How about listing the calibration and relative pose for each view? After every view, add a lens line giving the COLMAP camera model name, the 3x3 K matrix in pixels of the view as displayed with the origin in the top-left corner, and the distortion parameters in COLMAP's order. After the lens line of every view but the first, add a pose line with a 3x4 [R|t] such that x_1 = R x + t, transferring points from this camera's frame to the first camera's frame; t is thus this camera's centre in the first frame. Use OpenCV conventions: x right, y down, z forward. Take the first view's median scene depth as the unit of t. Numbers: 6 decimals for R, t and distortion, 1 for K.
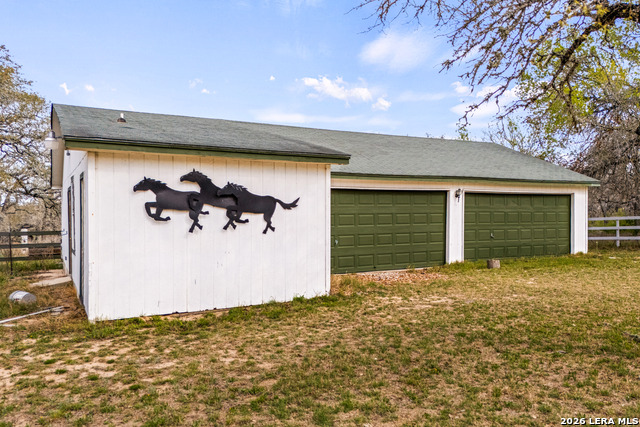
lens RADIAL K [[516.7, 0, 320.0], [0, 516.7, 213.5], [0, 0, 1]] dist [0.040161, -0.003800]
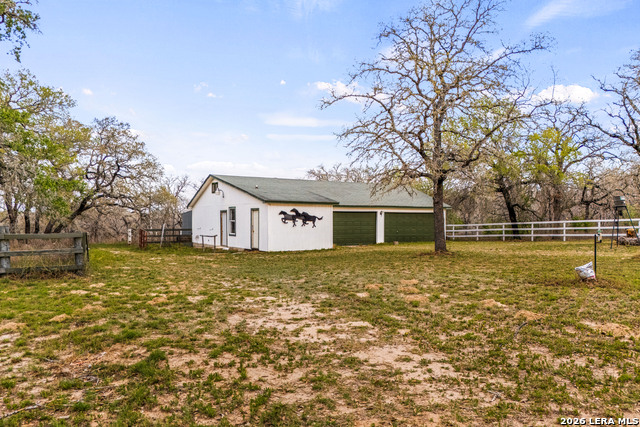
lens RADIAL K [[488.0, 0, 320.0], [0, 488.0, 213.5], [0, 0, 1]] dist [0.009789, 0.002291]
pose [[0.997632, 0.007006, 0.068424, -0.260948], [-0.006021, 0.999875, -0.014602, -0.004246], [-0.068518, 0.014155, 0.997549, -1.915659]]
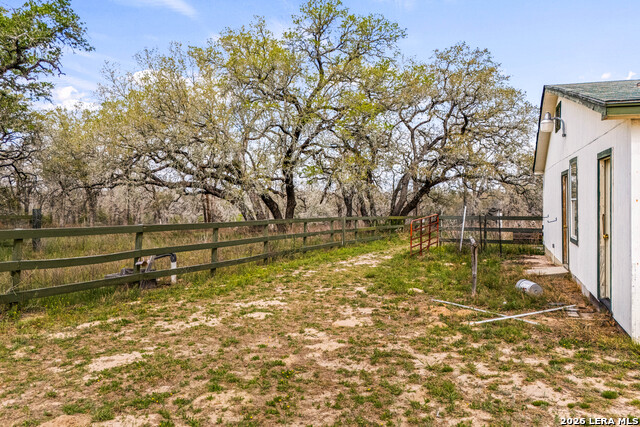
lens RADIAL K [[488.0, 0, 320.0], [0, 488.0, 213.5], [0, 0, 1]] dist [0.009789, 0.002291]
pose [[0.661423, 0.027375, -0.749513, -0.168683], [-0.005380, 0.999481, 0.031756, 0.000033], [0.749994, -0.016972, 0.661227, 0.139668]]
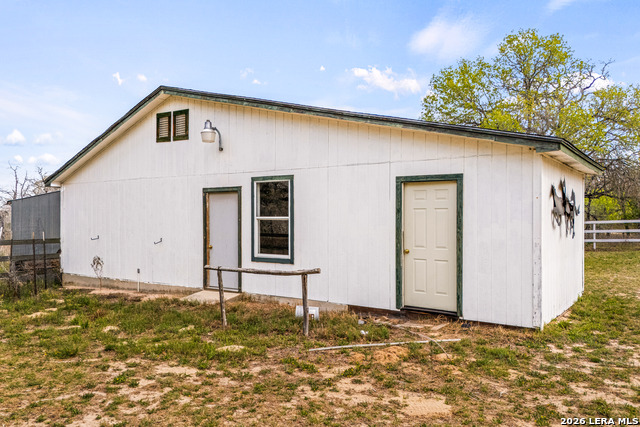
lens RADIAL K [[516.7, 0, 320.0], [0, 516.7, 213.5], [0, 0, 1]] dist [0.040161, -0.003800]
pose [[0.896824, 0.015550, 0.442114, -1.007077], [-0.008917, 0.999814, -0.017076, 0.007479], [-0.442298, 0.011372, 0.896796, 0.239916]]
